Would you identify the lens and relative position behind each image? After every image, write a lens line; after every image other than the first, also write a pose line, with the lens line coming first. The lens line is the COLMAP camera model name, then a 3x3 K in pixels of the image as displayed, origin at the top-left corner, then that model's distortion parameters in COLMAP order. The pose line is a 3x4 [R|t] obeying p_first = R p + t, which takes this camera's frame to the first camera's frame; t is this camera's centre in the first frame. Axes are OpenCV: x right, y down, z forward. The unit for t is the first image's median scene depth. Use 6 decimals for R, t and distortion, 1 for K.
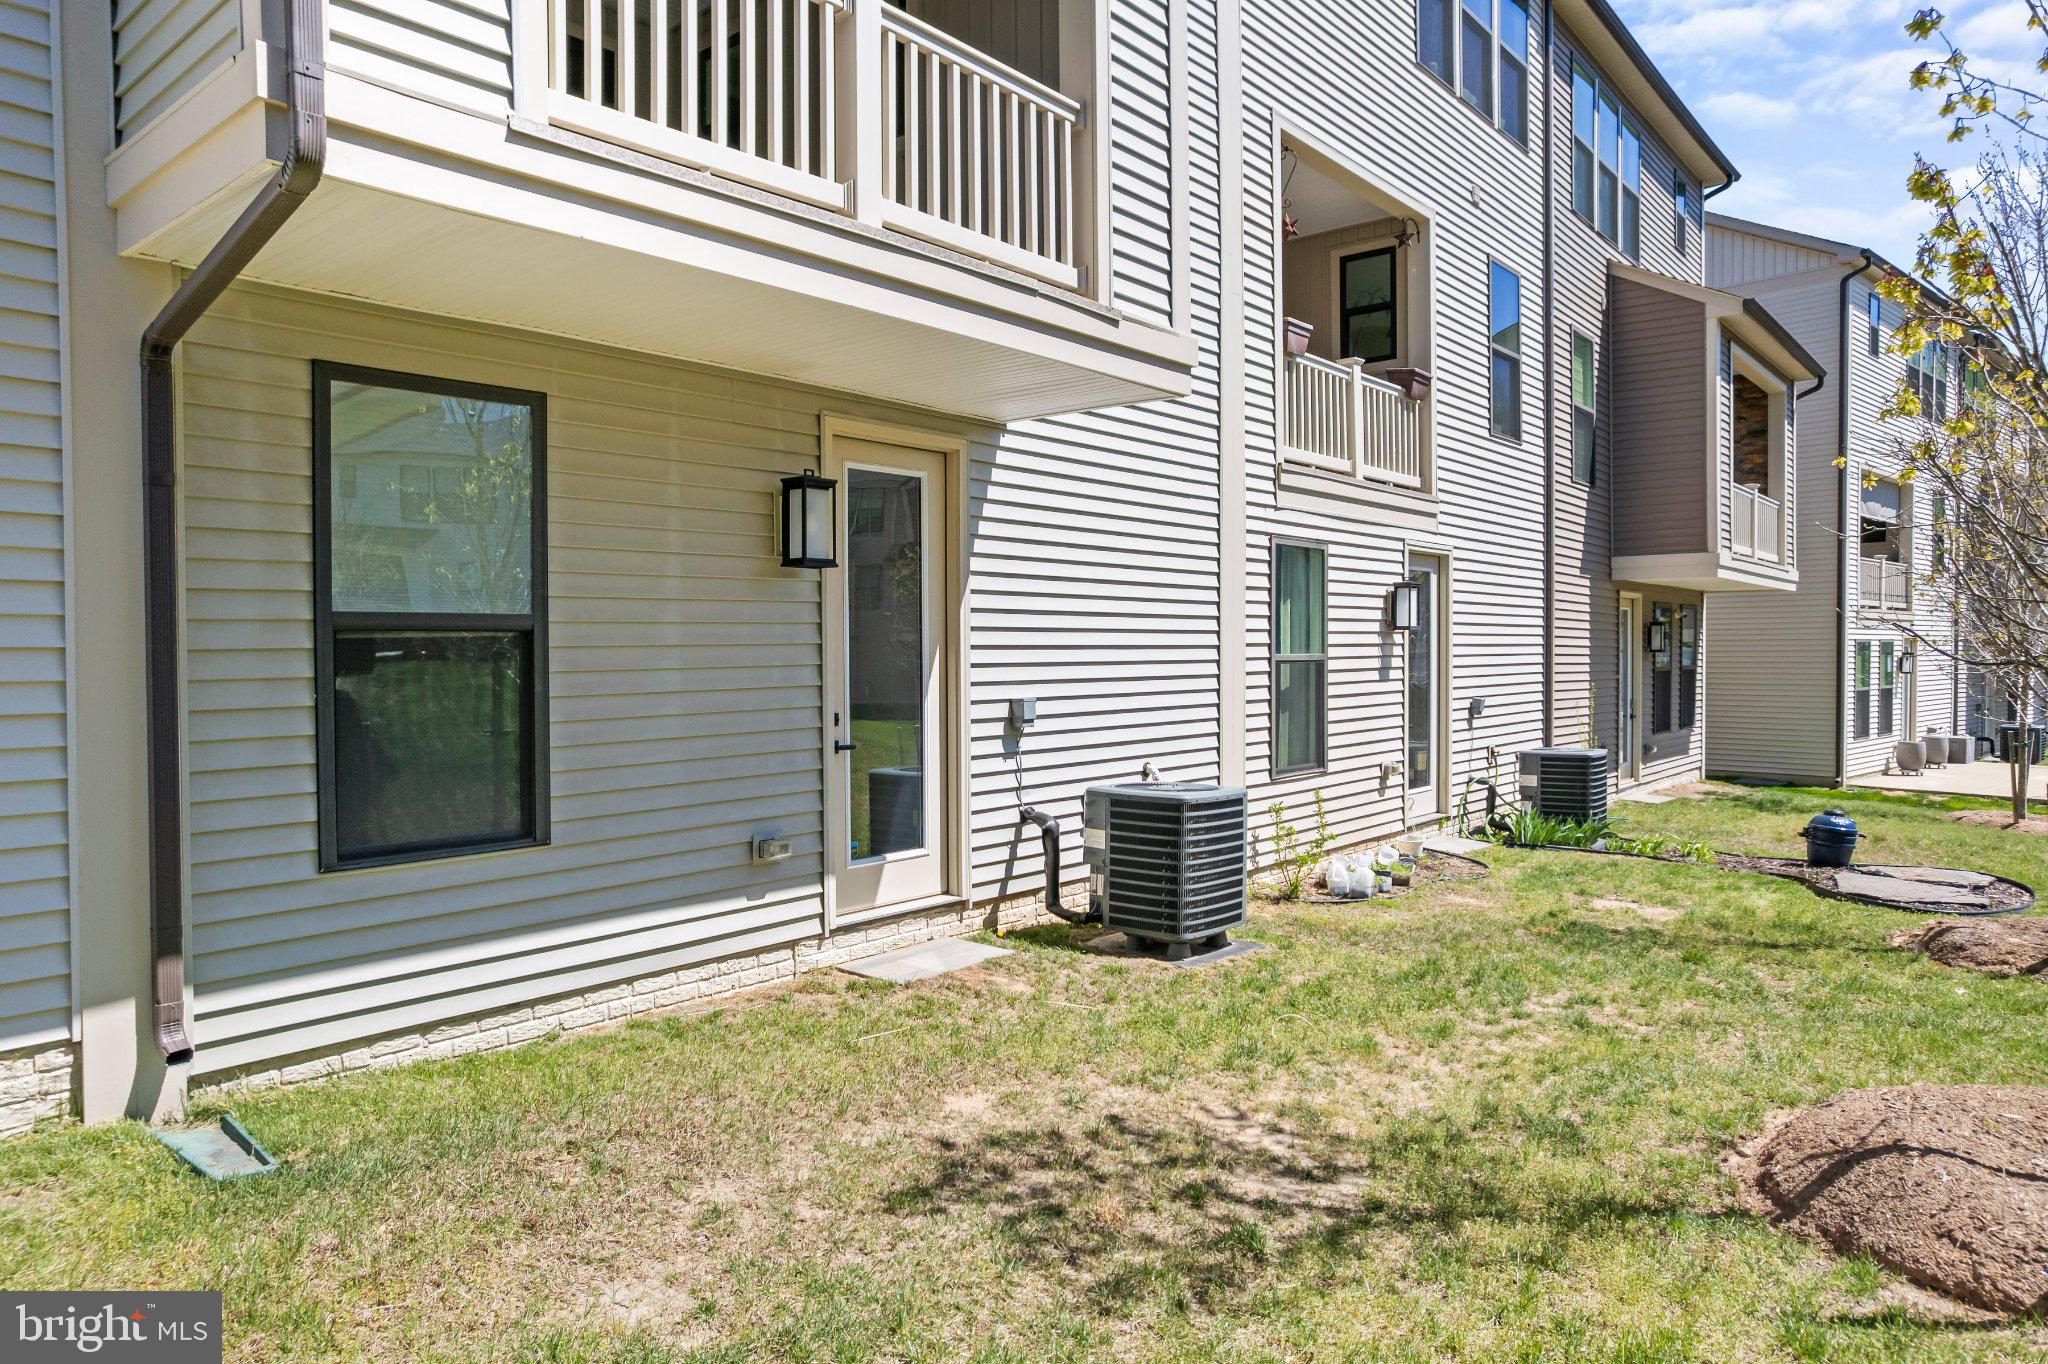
lens RADIAL K [[1316.7, 0, 1020.3], [0, 1316.7, 680.9], [0, 0, 1]] dist [-0.065673, 0.051006]
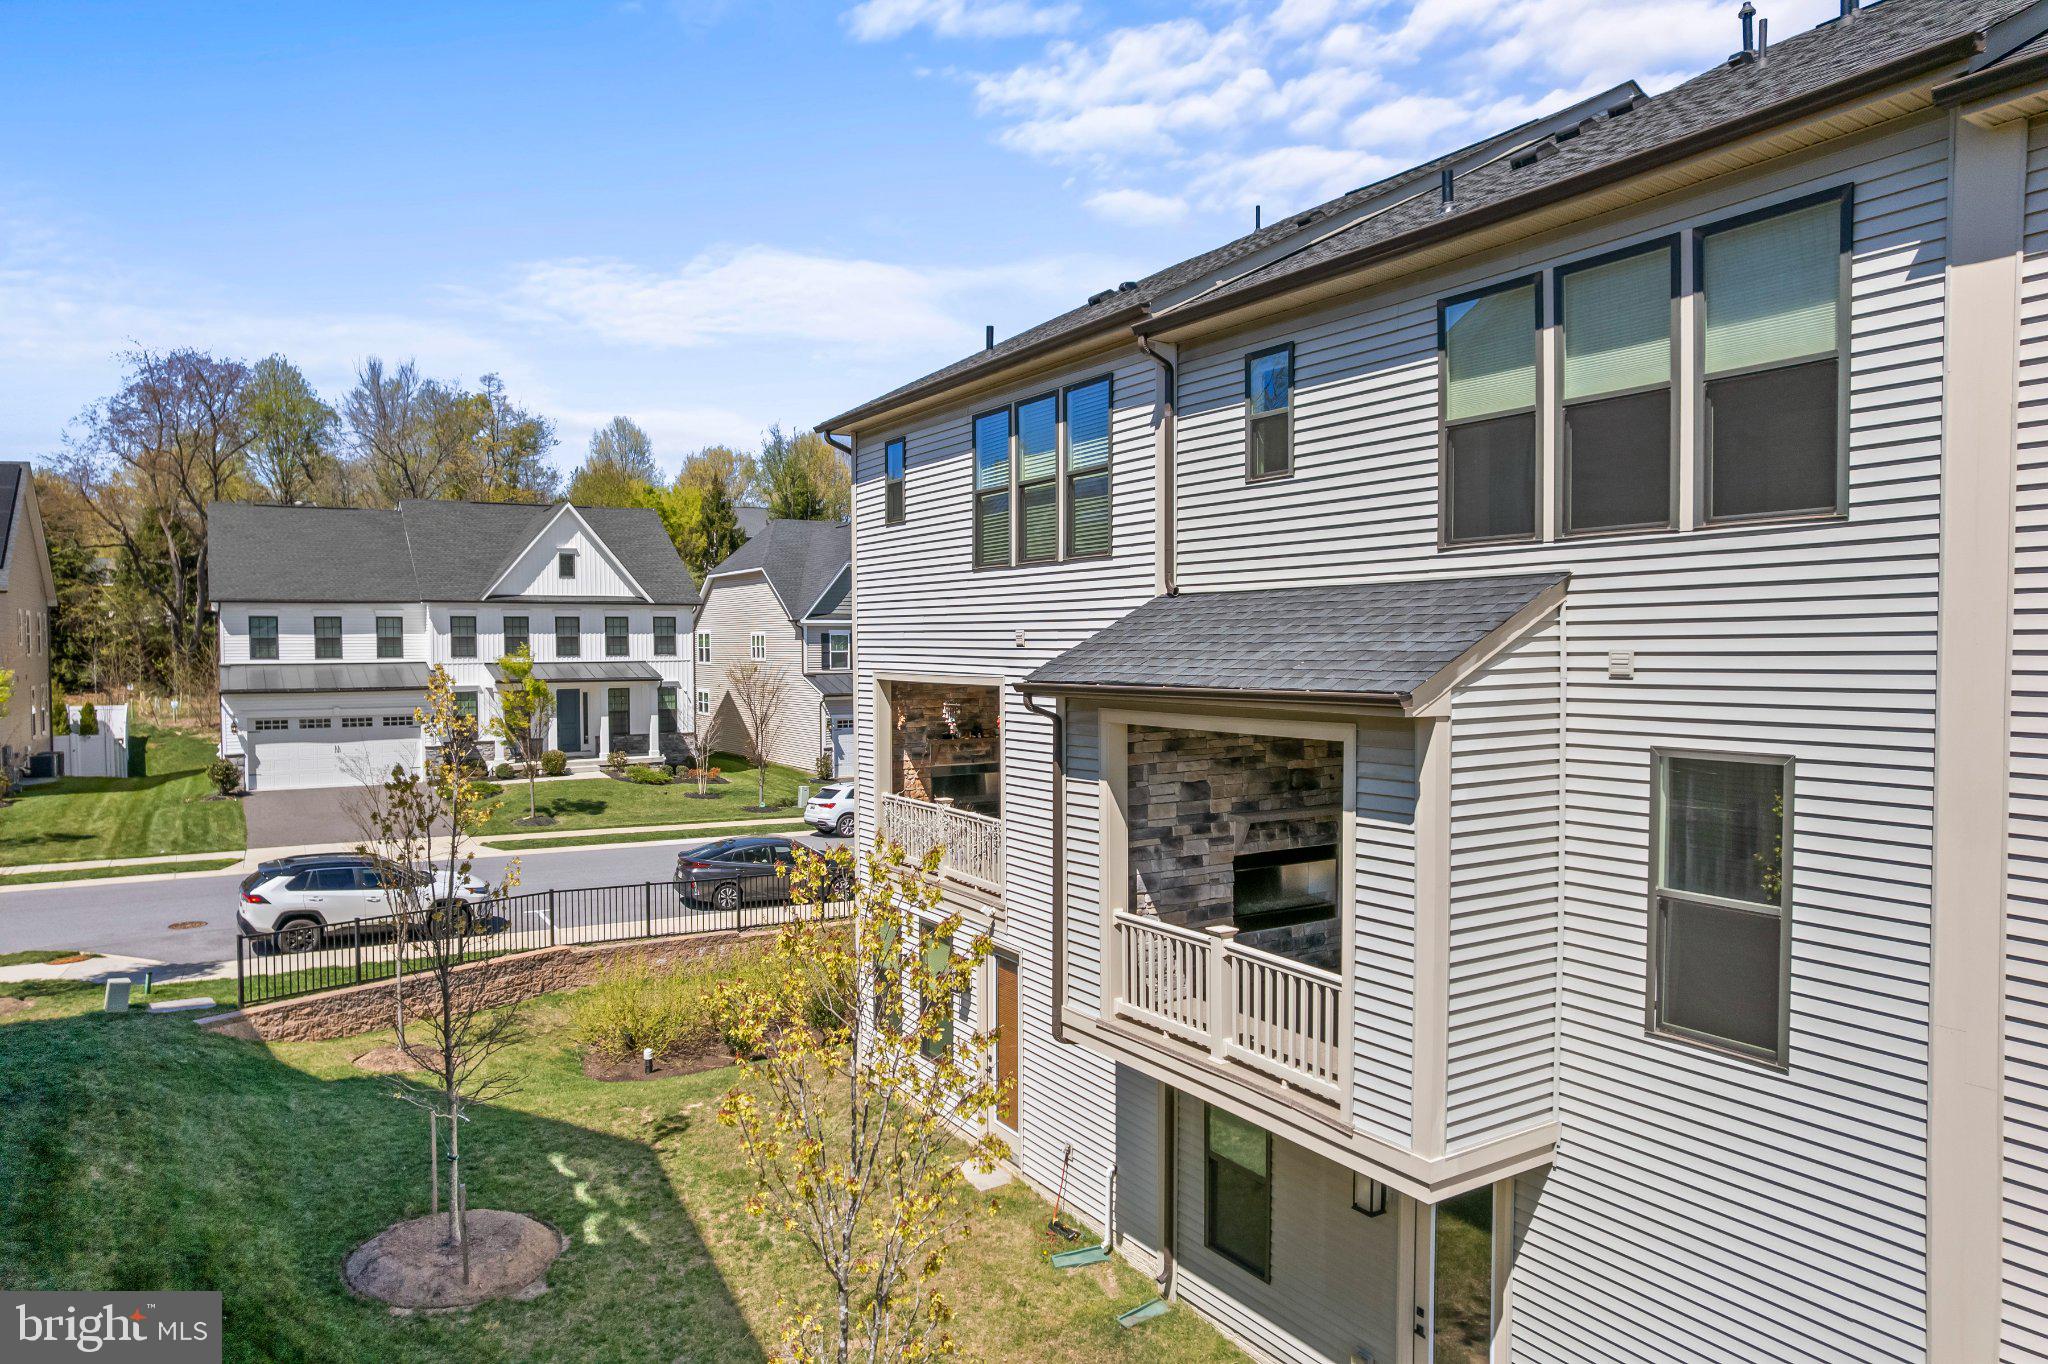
lens RADIAL K [[1316.7, 0, 1030.0], [0, 1316.7, 688.9], [0, 0, 1]] dist [-0.065673, 0.051006]
pose [[-0.319697, 0.040102, -0.946671, 1.259163], [-0.015100, 0.998761, 0.047408, -0.680443], [0.947400, 0.029451, -0.318696, 0.922275]]
